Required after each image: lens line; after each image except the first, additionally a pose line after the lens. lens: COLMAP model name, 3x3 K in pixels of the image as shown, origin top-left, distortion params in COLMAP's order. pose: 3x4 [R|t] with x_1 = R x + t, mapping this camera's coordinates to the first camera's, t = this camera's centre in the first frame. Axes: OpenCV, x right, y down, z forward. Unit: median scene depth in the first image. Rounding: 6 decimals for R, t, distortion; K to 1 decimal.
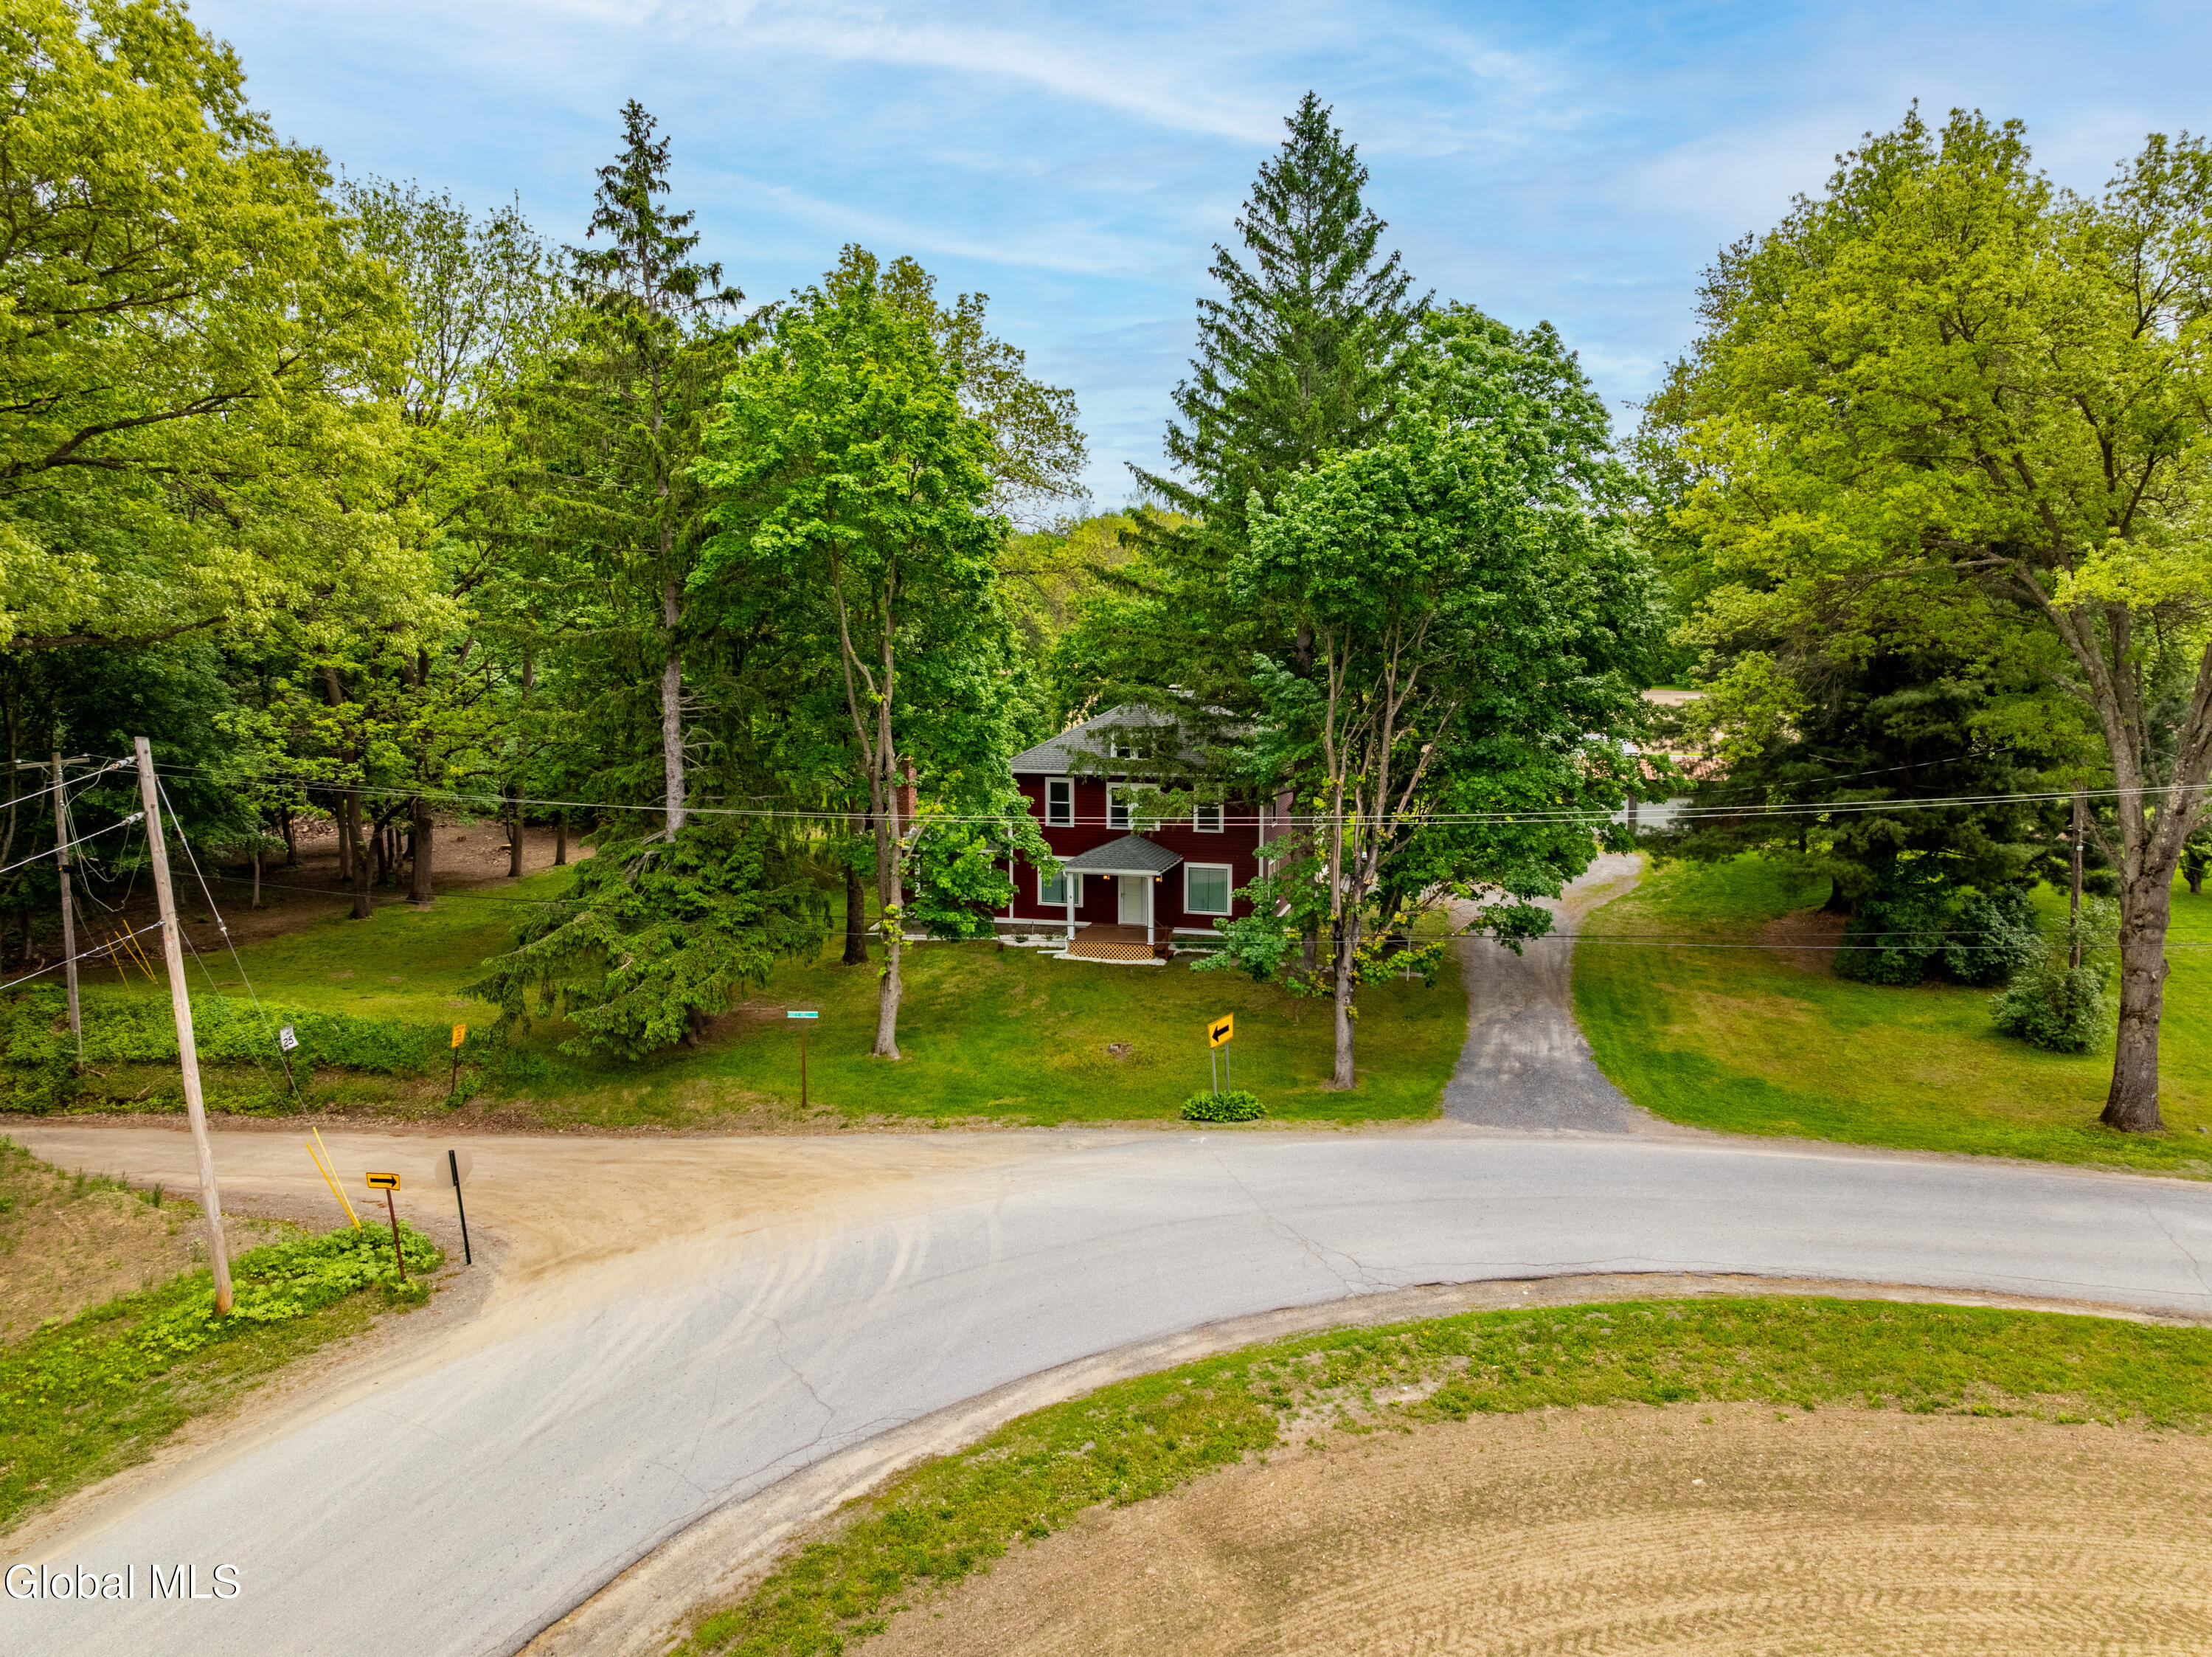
lens RADIAL K [[1552.7, 0, 1101.9], [0, 1552.7, 828.2], [0, 0, 1]] dist [-0.046720, 0.019584]
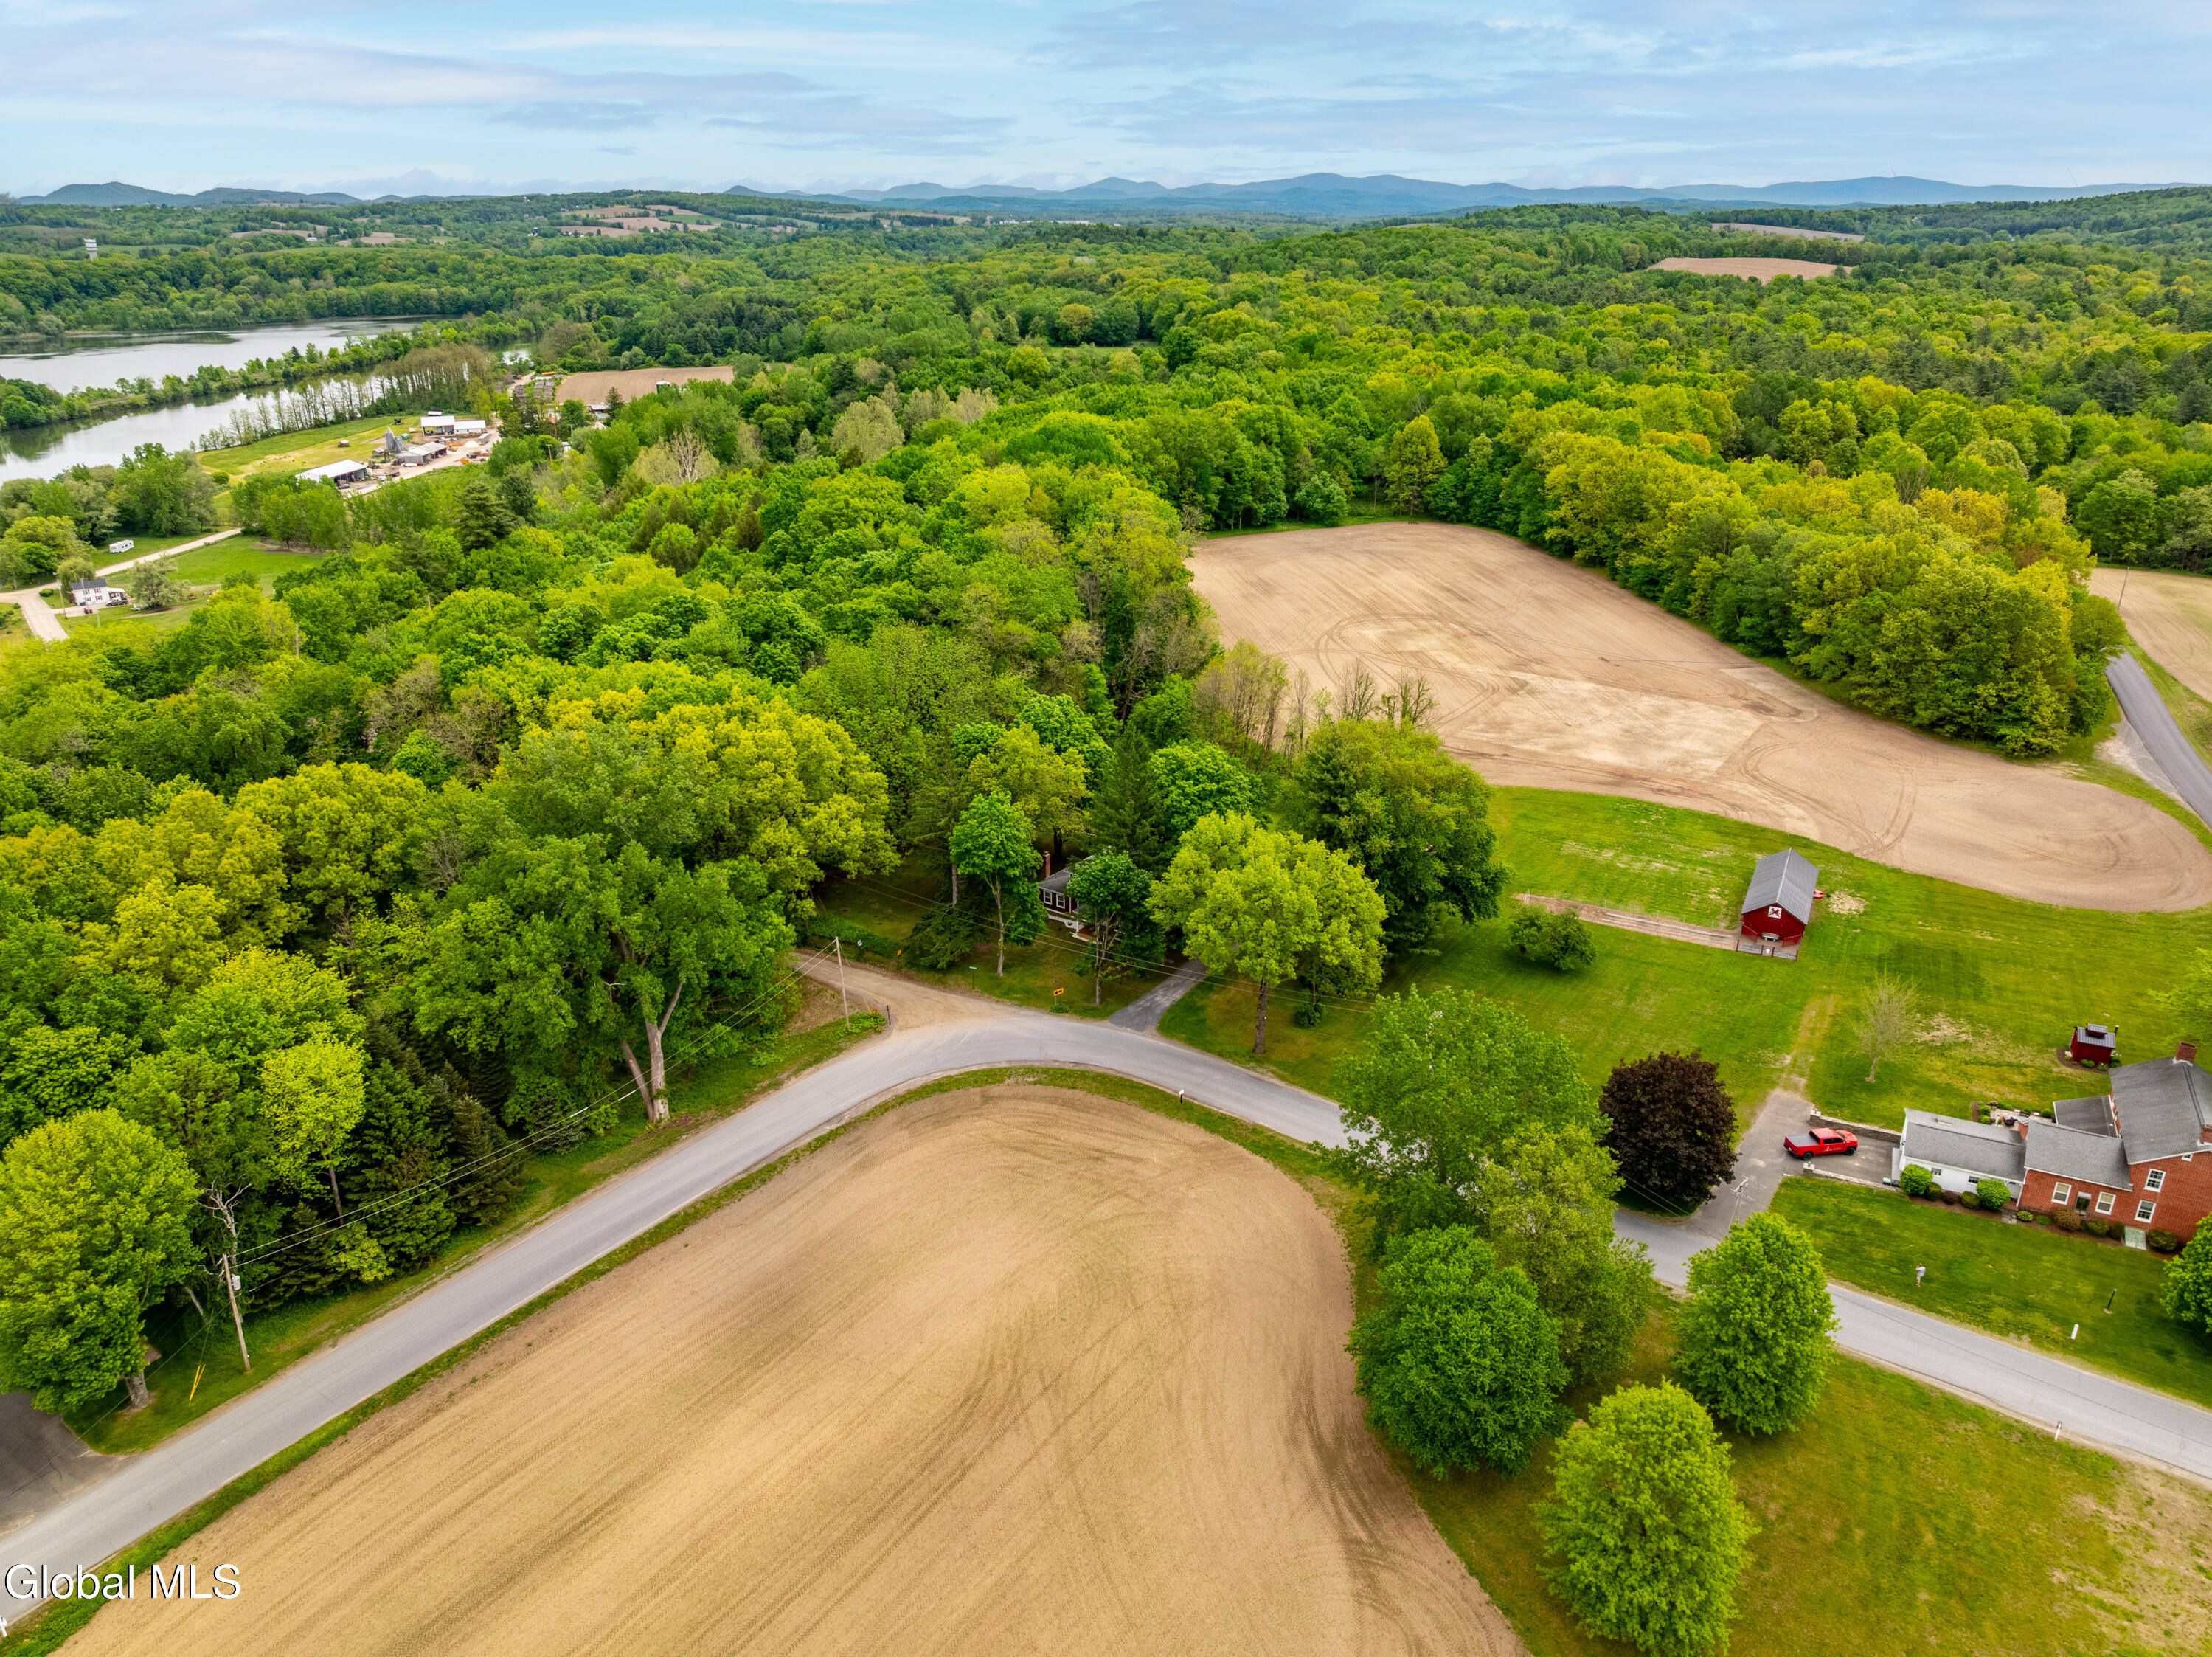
lens RADIAL K [[1552.7, 0, 1106.4], [0, 1552.7, 828.9], [0, 0, 1]] dist [-0.046720, 0.019584]
pose [[0.935269, 0.143171, -0.323687, 1.323779], [-0.051061, 0.959546, 0.276883, -1.293216], [0.350234, -0.242432, 0.904745, -2.349262]]
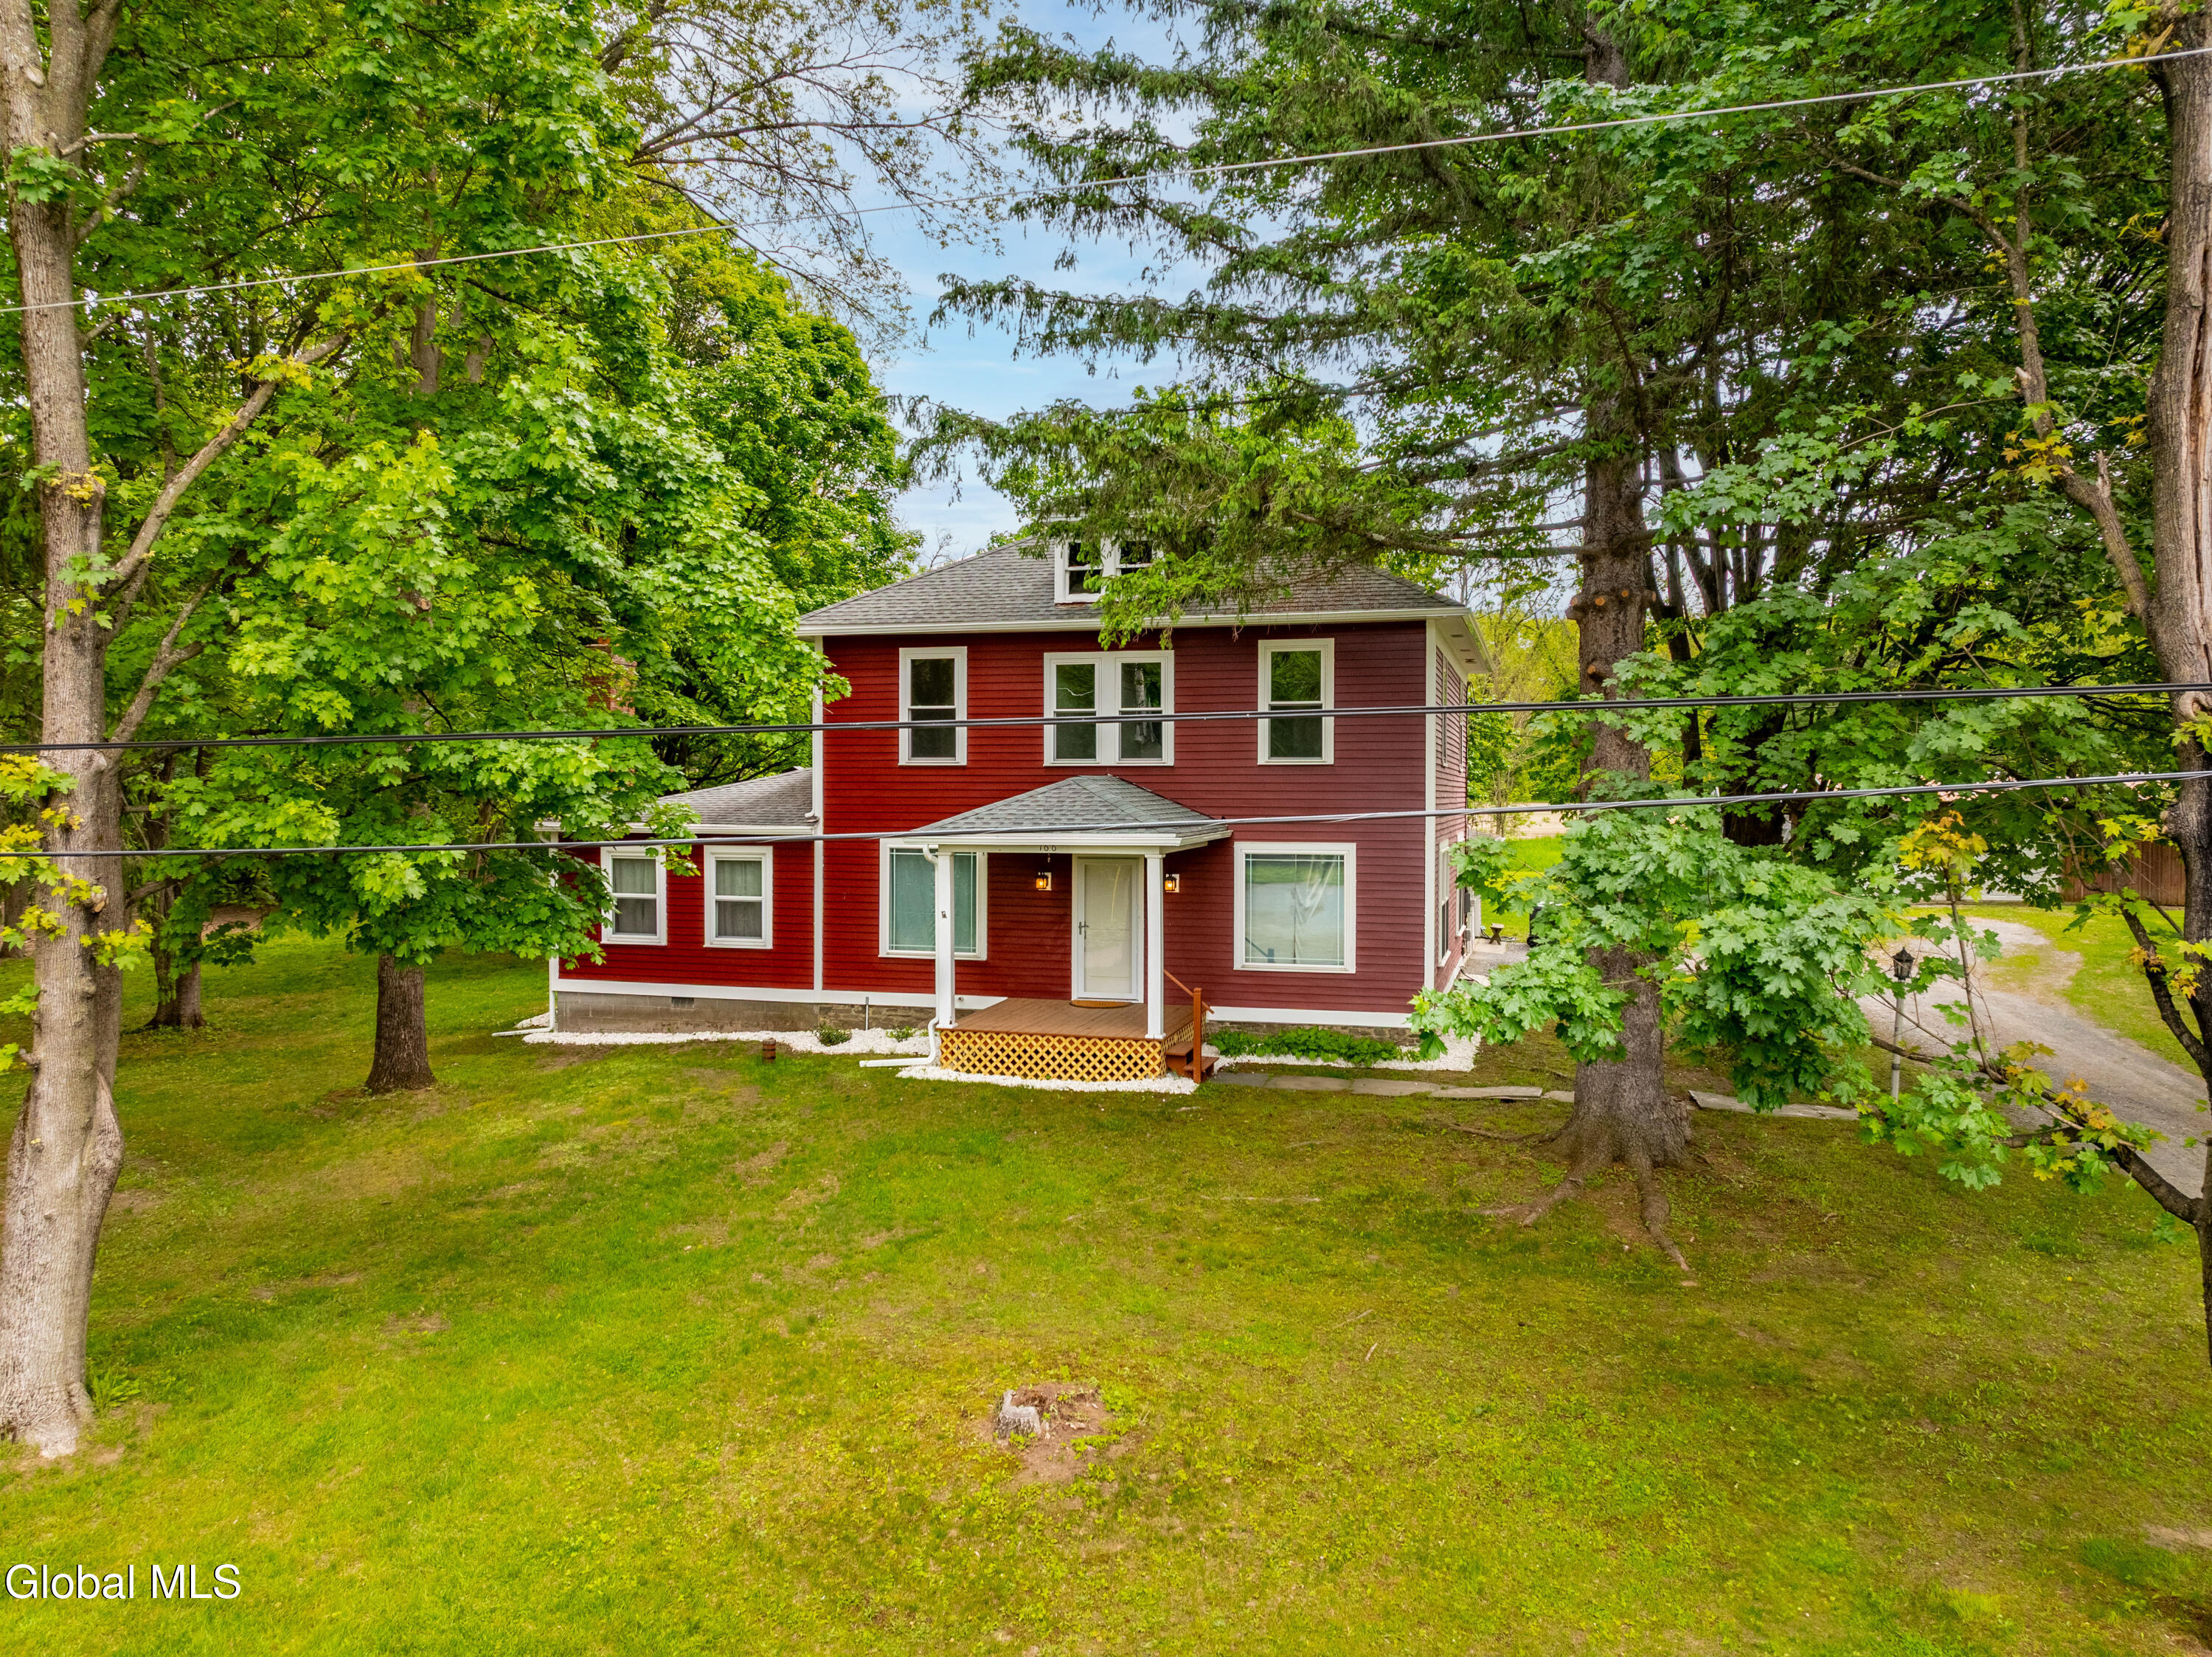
lens RADIAL K [[1552.7, 0, 1112.6], [0, 1552.7, 825.0], [0, 0, 1]] dist [-0.046720, 0.019584]
pose [[0.999715, 0.004052, 0.023528, 0.011795], [-0.001278, 0.993161, -0.116747, 0.065366], [-0.023840, 0.116684, 0.992883, 0.606540]]
